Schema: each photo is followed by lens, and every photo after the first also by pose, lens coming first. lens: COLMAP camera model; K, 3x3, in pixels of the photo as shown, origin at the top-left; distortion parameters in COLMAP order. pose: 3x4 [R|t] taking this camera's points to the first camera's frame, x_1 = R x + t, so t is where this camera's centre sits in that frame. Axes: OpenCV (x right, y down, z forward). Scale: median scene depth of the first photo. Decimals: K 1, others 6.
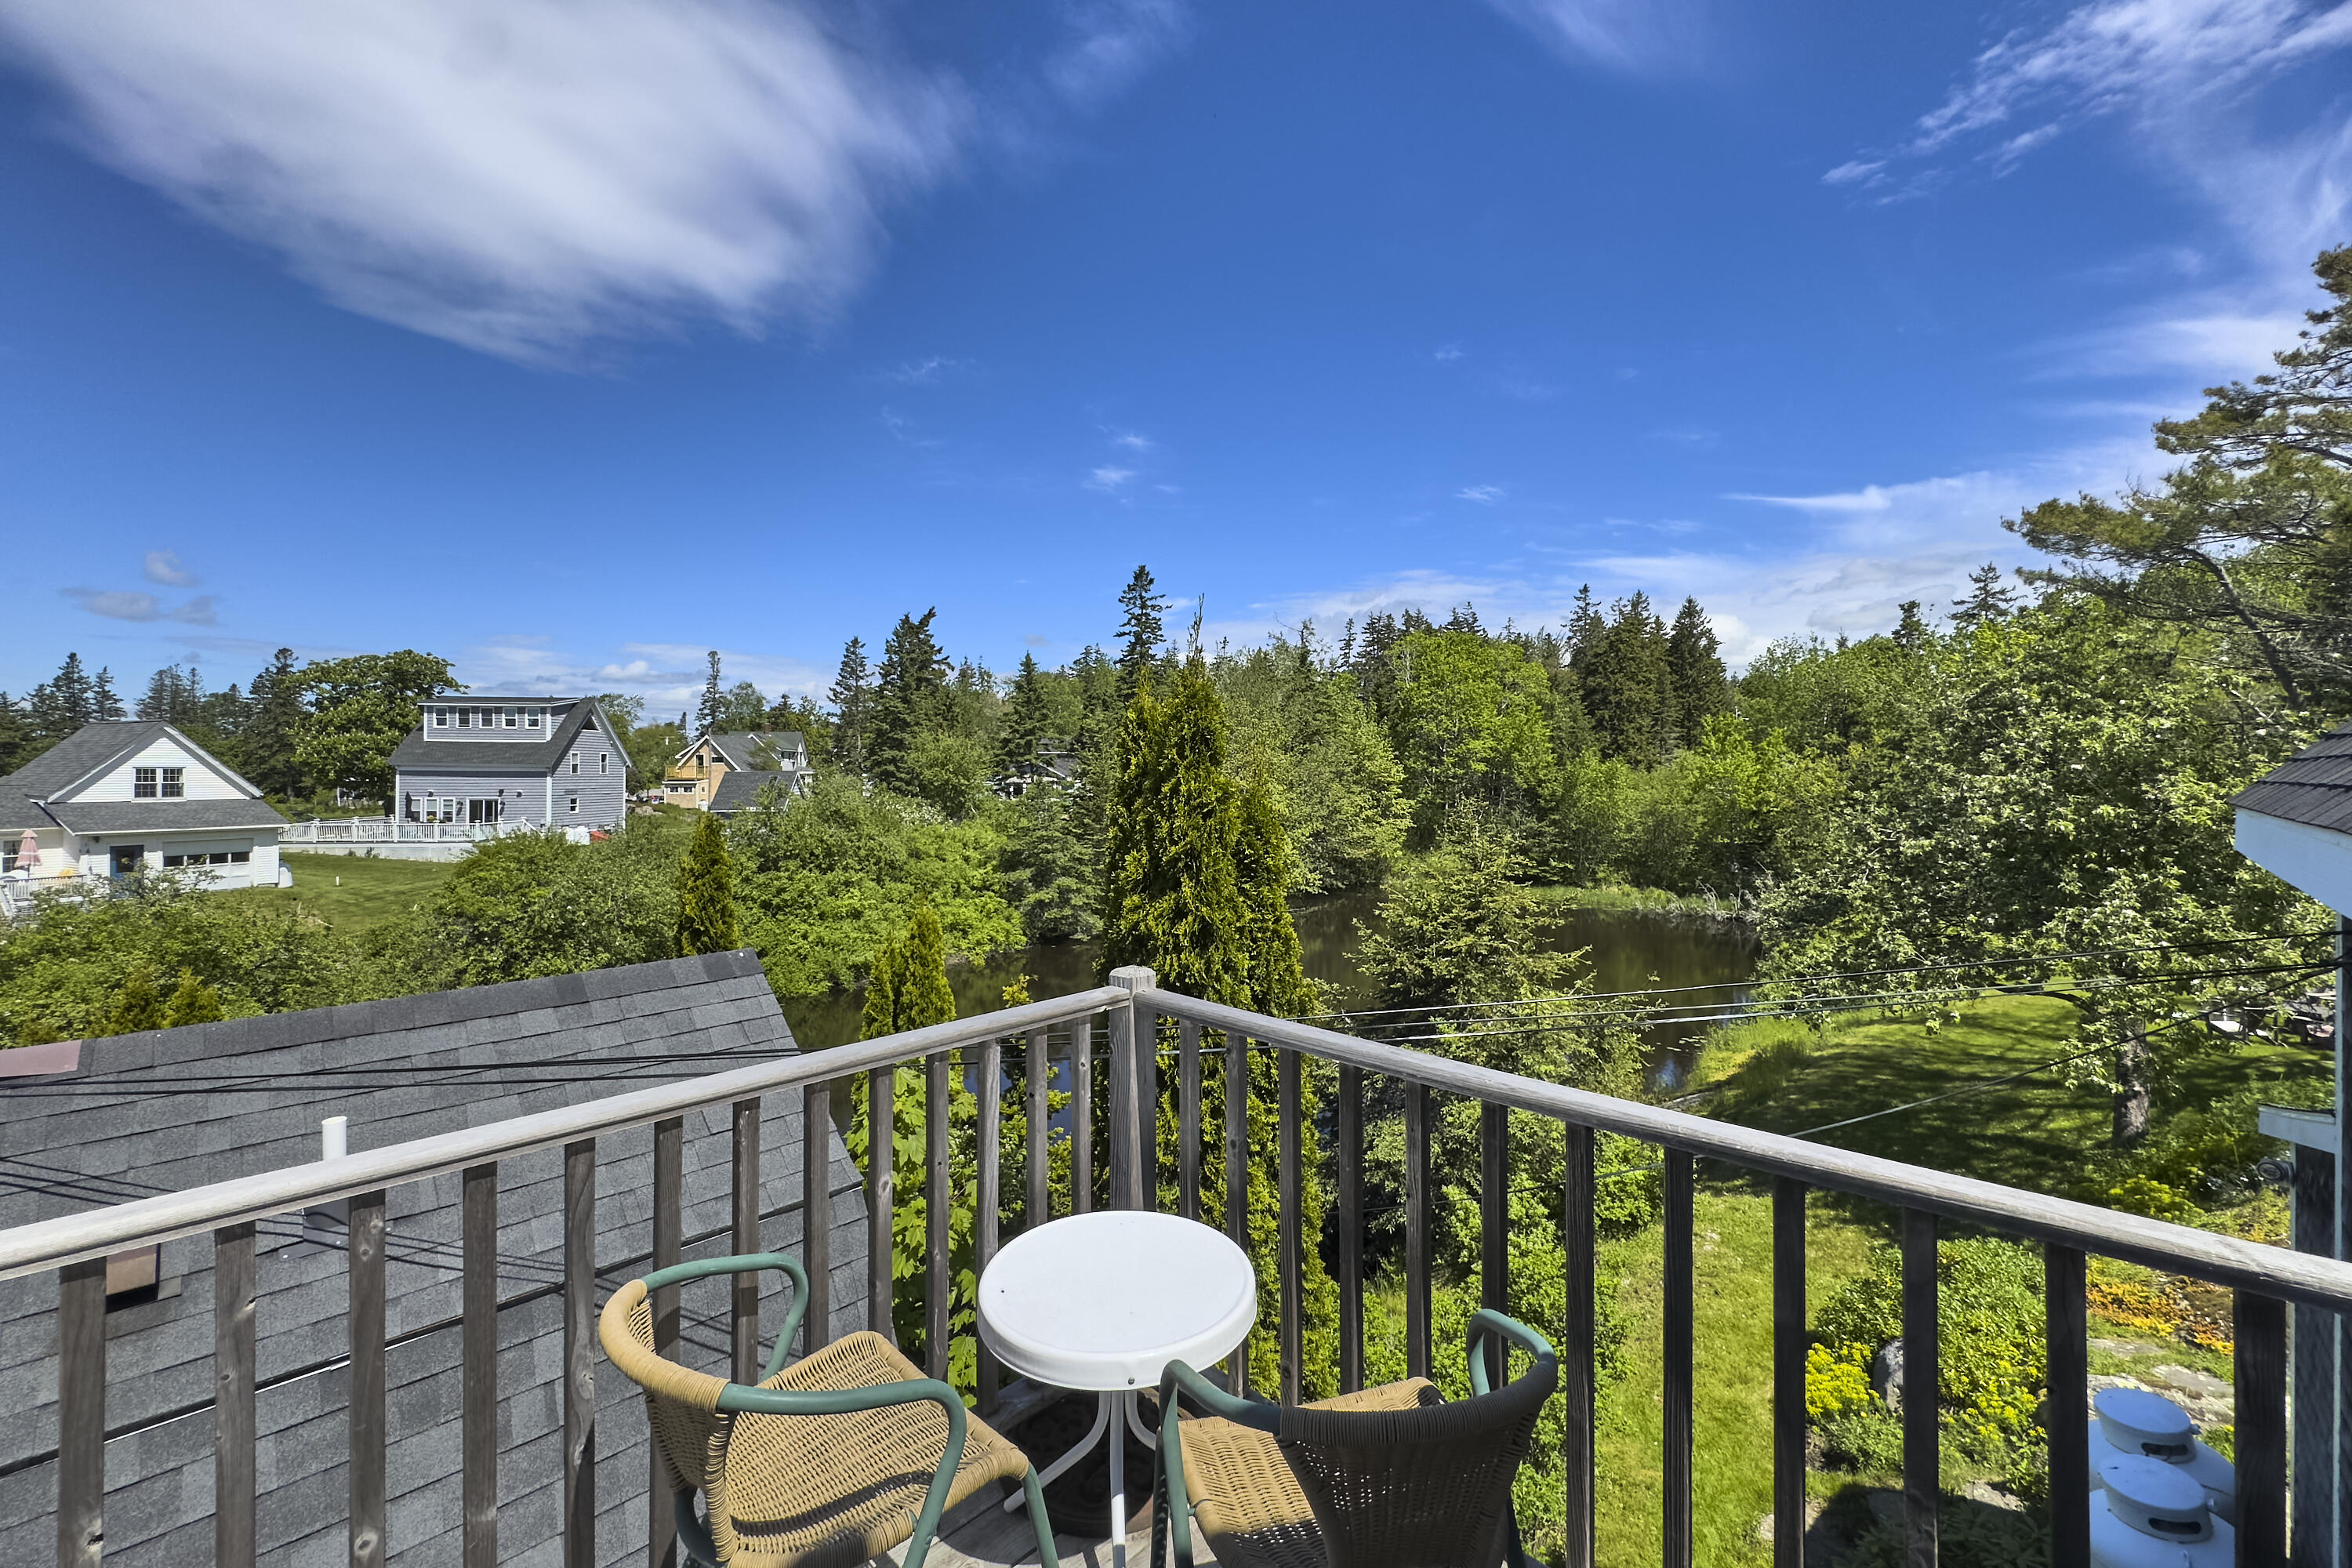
lens RADIAL K [[944.6, 0, 1175.8], [0, 944.6, 777.8], [0, 0, 1]] dist [-0.001240, -0.000206]
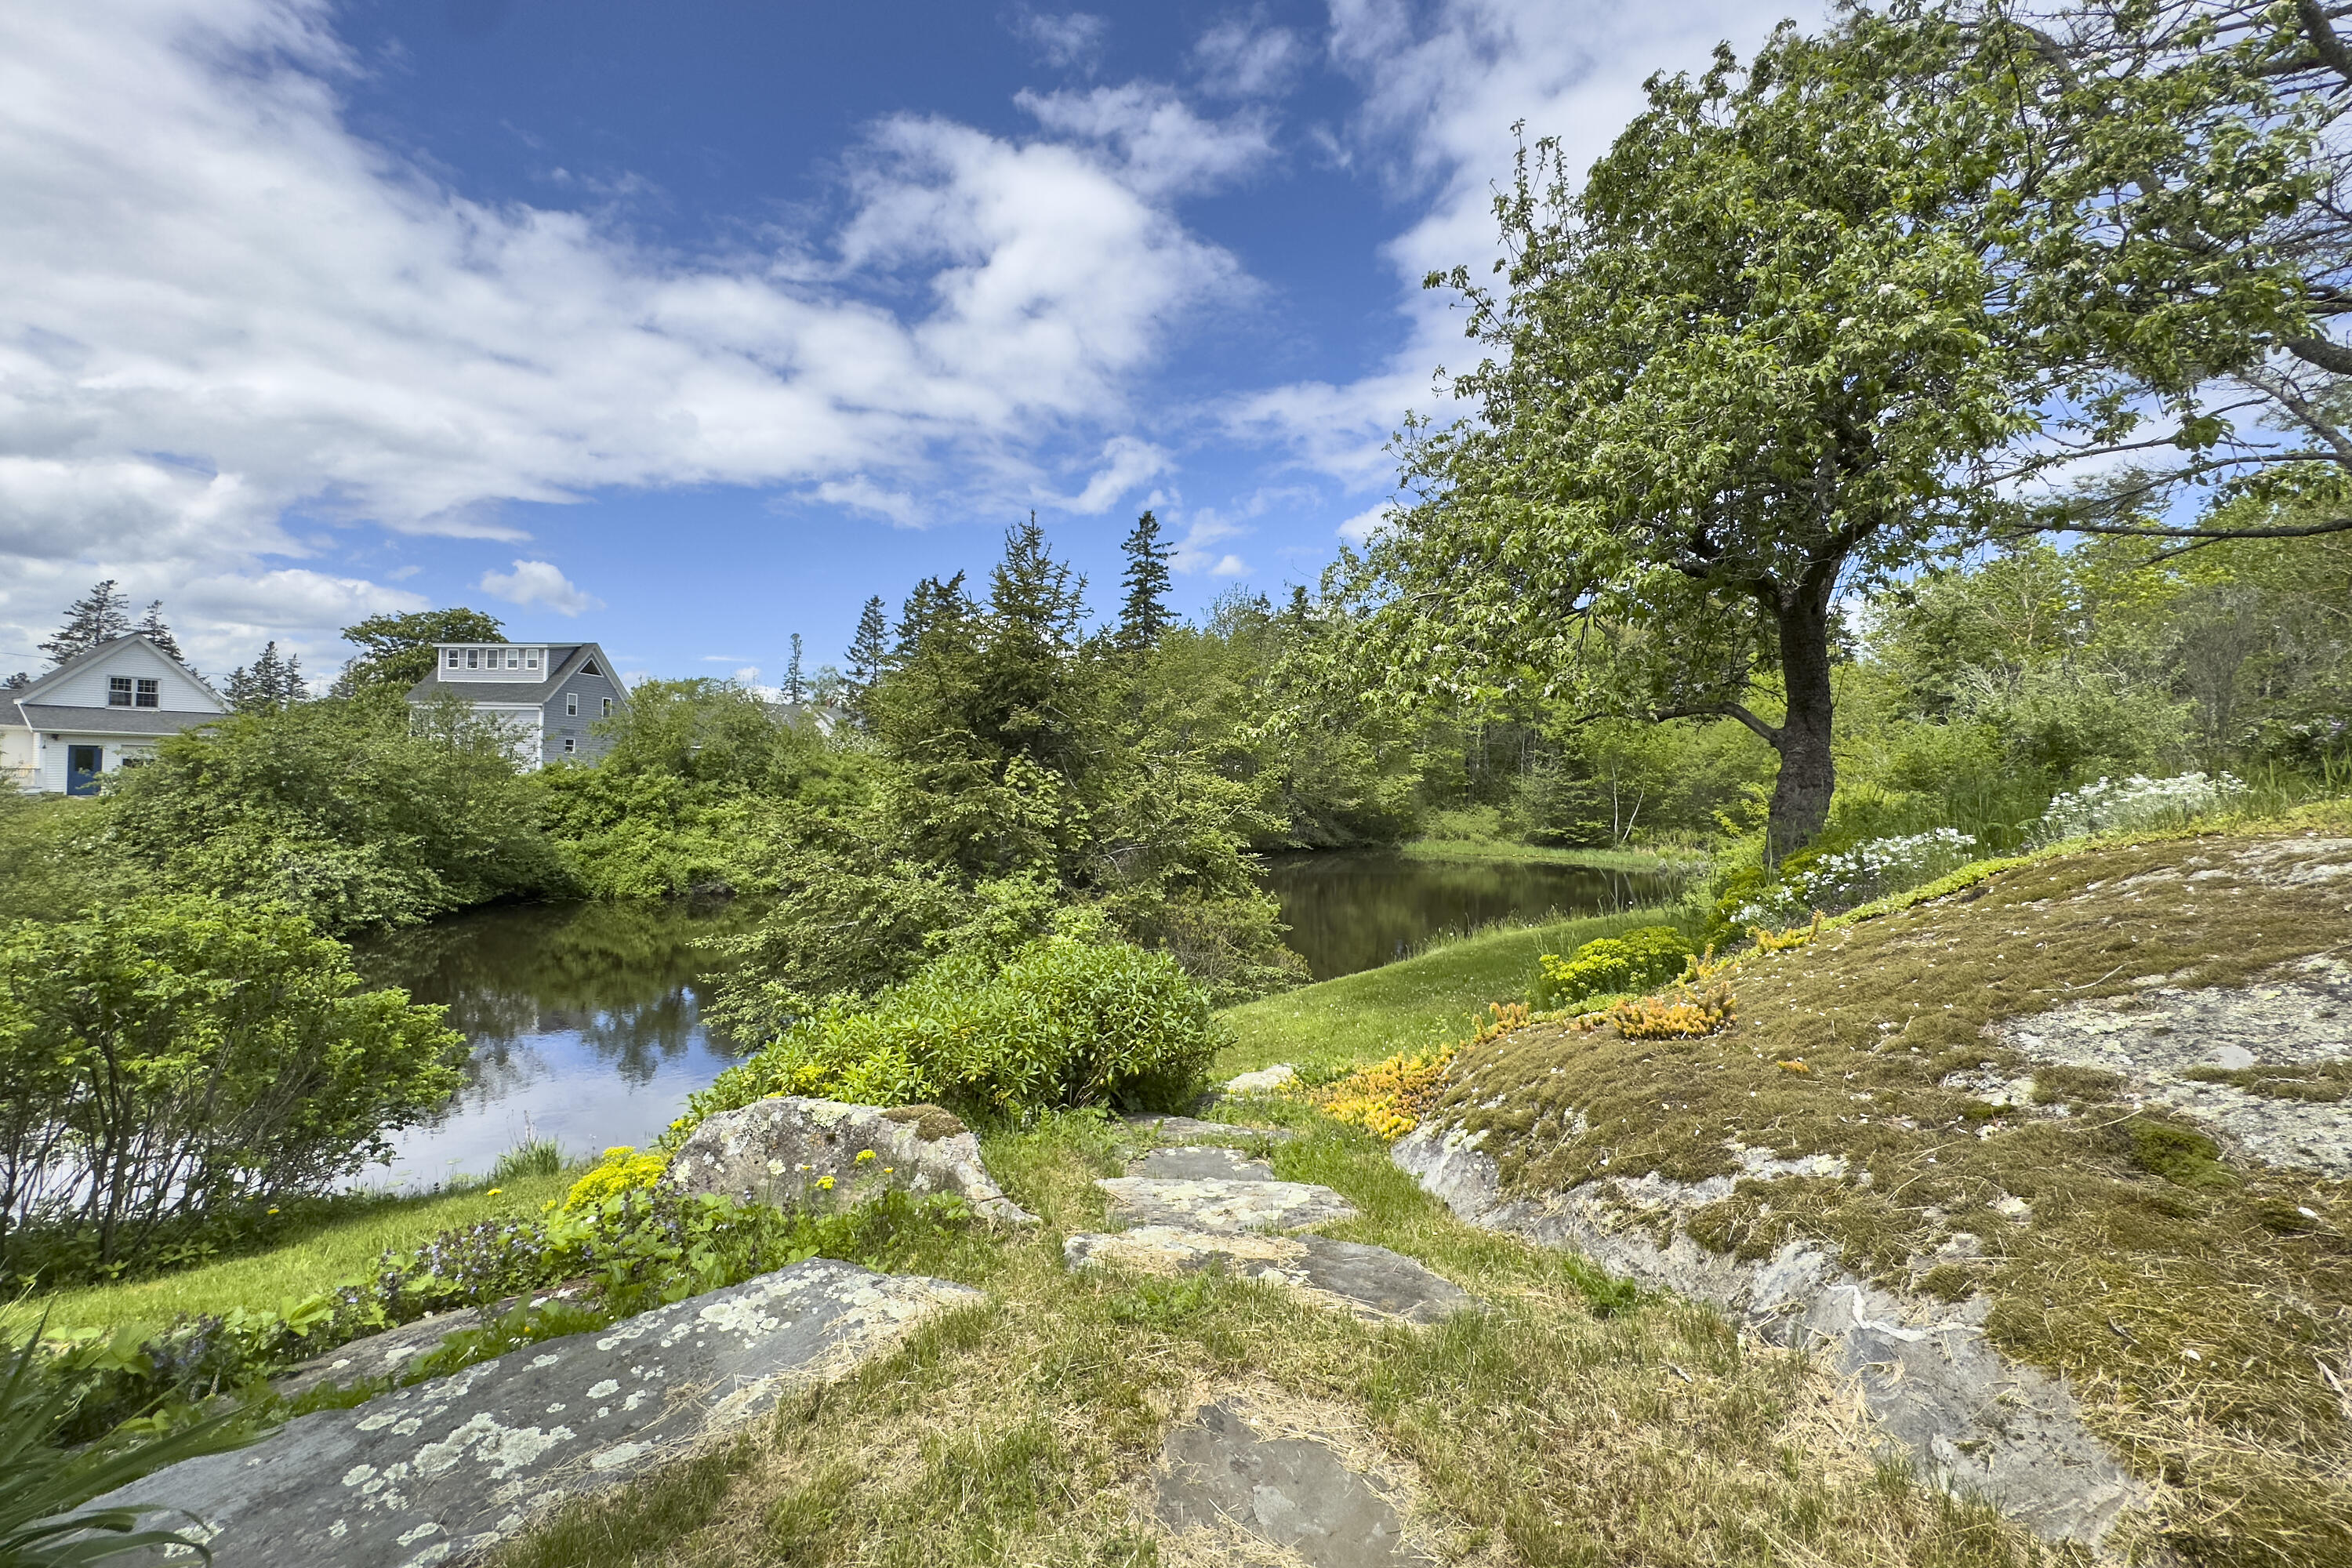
lens RADIAL K [[944.6, 0, 1171.2], [0, 944.6, 773.3], [0, 0, 1]] dist [-0.001240, -0.000206]
pose [[0.990227, 0.012803, -0.138878, 0.129322], [-0.014772, 0.999804, -0.013152, 0.054118], [0.138683, 0.015075, 0.990222, 0.068232]]
